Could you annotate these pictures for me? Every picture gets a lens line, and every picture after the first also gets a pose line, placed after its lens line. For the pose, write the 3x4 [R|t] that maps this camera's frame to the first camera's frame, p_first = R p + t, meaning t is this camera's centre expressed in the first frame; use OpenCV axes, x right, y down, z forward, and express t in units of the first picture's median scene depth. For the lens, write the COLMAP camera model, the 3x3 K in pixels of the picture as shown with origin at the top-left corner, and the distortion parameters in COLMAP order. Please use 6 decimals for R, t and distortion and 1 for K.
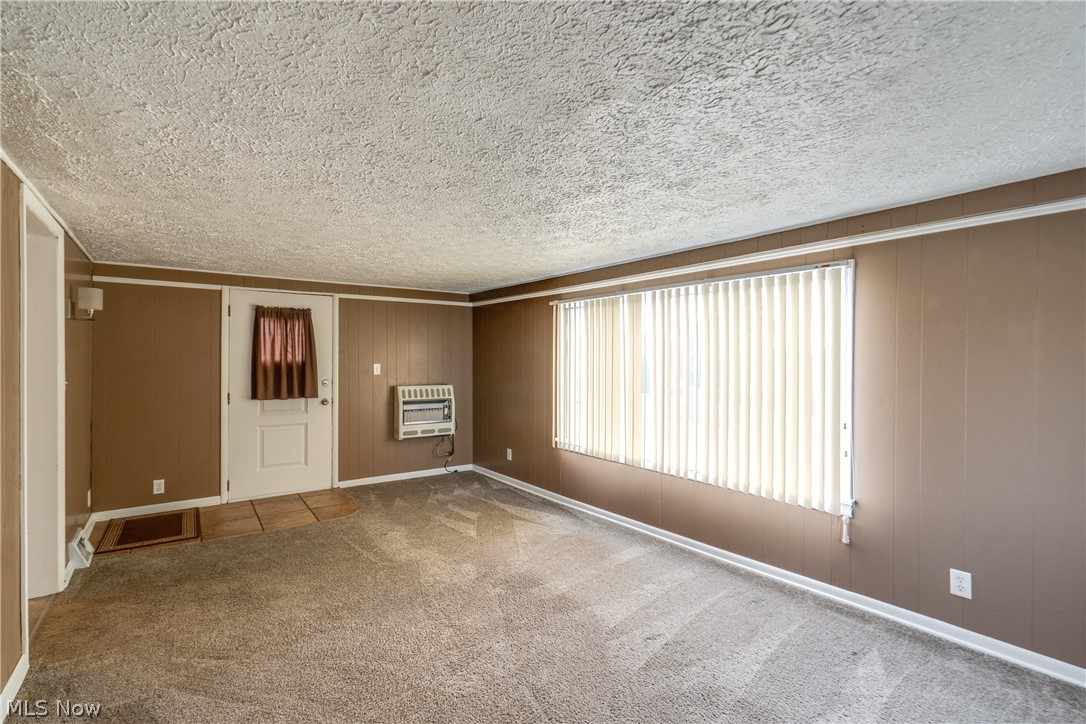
lens RADIAL K [[500.1, 0, 541.3], [0, 500.1, 365.7], [0, 0, 1]] dist [-0.003265, 0.000306]
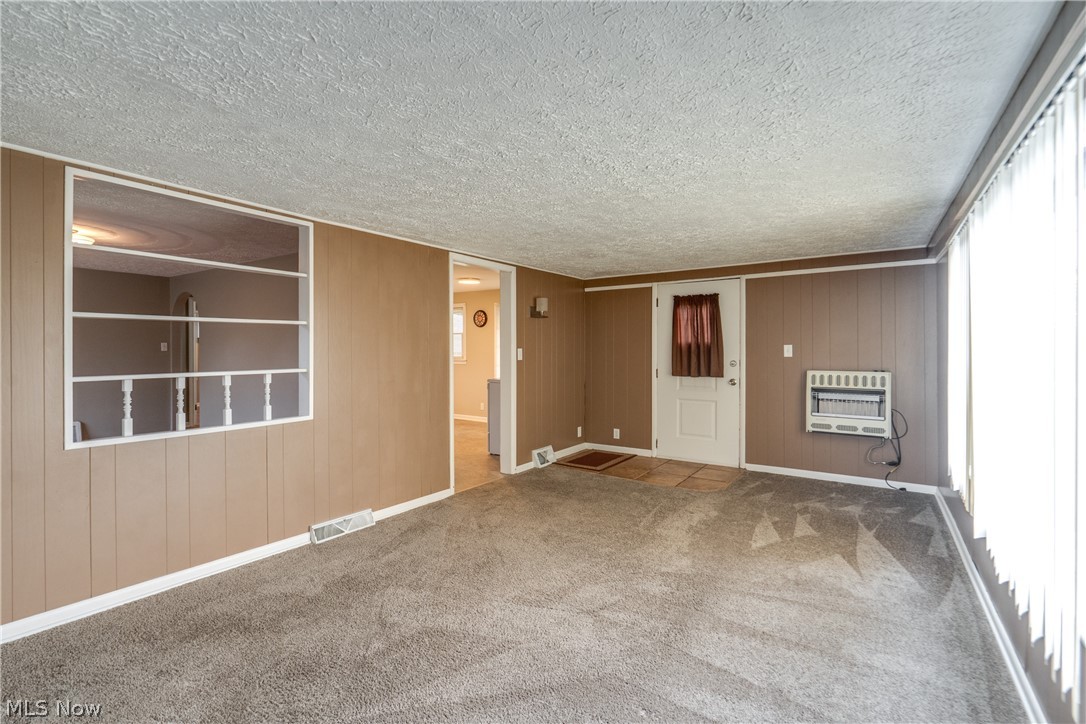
lens RADIAL K [[494.5, 0, 534.0], [0, 494.5, 348.7], [0, 0, 1]] dist [-0.002181, -0.000054]
pose [[0.329501, -0.000416, -0.944155, 0.423792], [-0.006395, 0.999976, -0.002672, 0.009916], [0.944134, 0.006918, 0.329490, 0.300305]]
